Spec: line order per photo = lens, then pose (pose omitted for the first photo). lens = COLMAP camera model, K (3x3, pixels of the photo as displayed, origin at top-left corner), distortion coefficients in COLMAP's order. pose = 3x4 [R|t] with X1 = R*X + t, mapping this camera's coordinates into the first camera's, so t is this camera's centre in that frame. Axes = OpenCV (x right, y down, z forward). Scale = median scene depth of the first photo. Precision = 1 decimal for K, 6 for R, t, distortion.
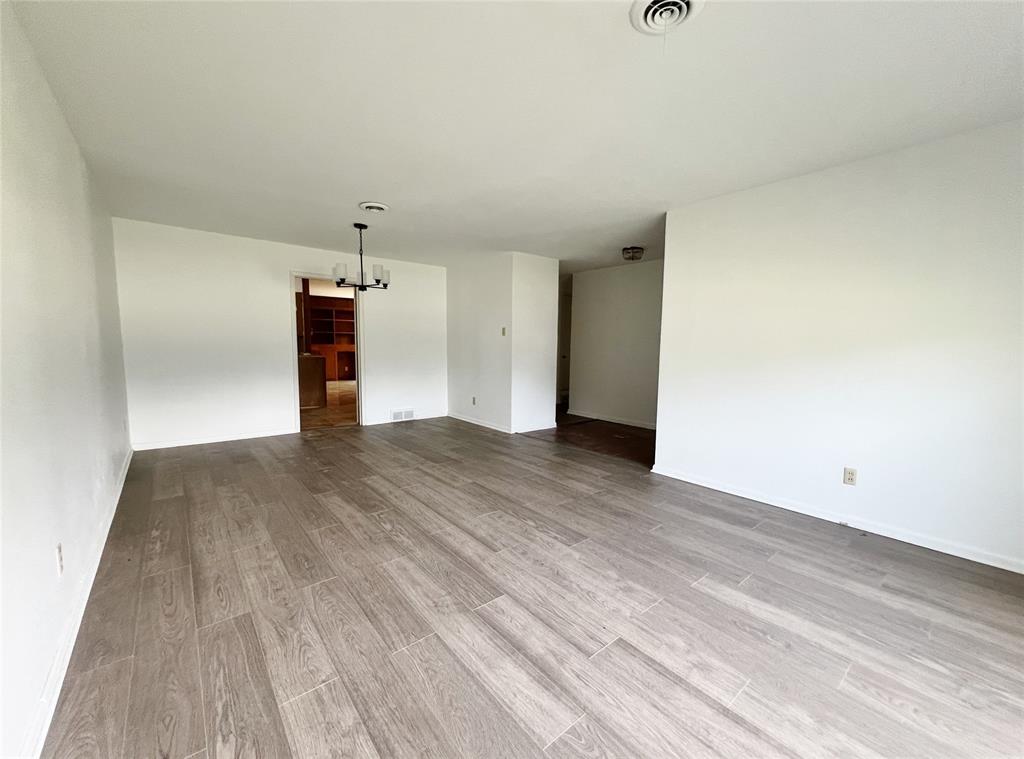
lens RADIAL K [[414.1, 0, 513.1], [0, 414.1, 381.0], [0, 0, 1]] dist [-0.000299, 0.000912]
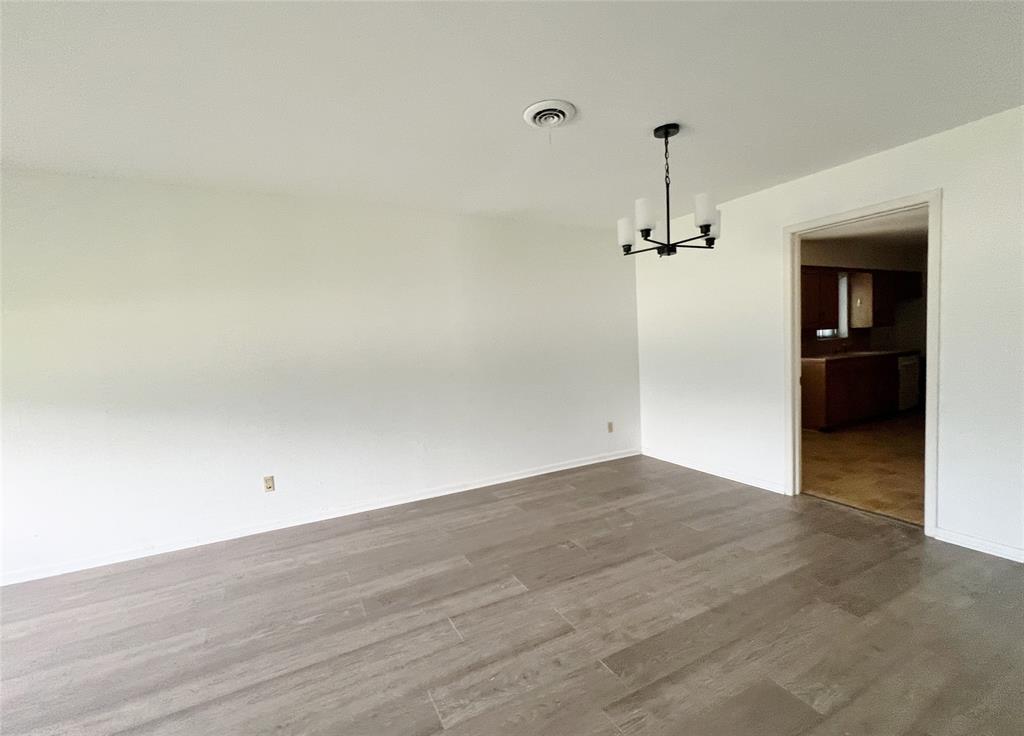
lens RADIAL K [[448.7, 0, 508.3], [0, 448.7, 336.9], [0, 0, 1]] dist [-0.000261, 0.000958]
pose [[-0.218181, -0.013725, -0.975812, 0.309389], [-0.042434, 0.999089, -0.004564, -0.125594], [0.974985, 0.040412, -0.218565, 1.153627]]
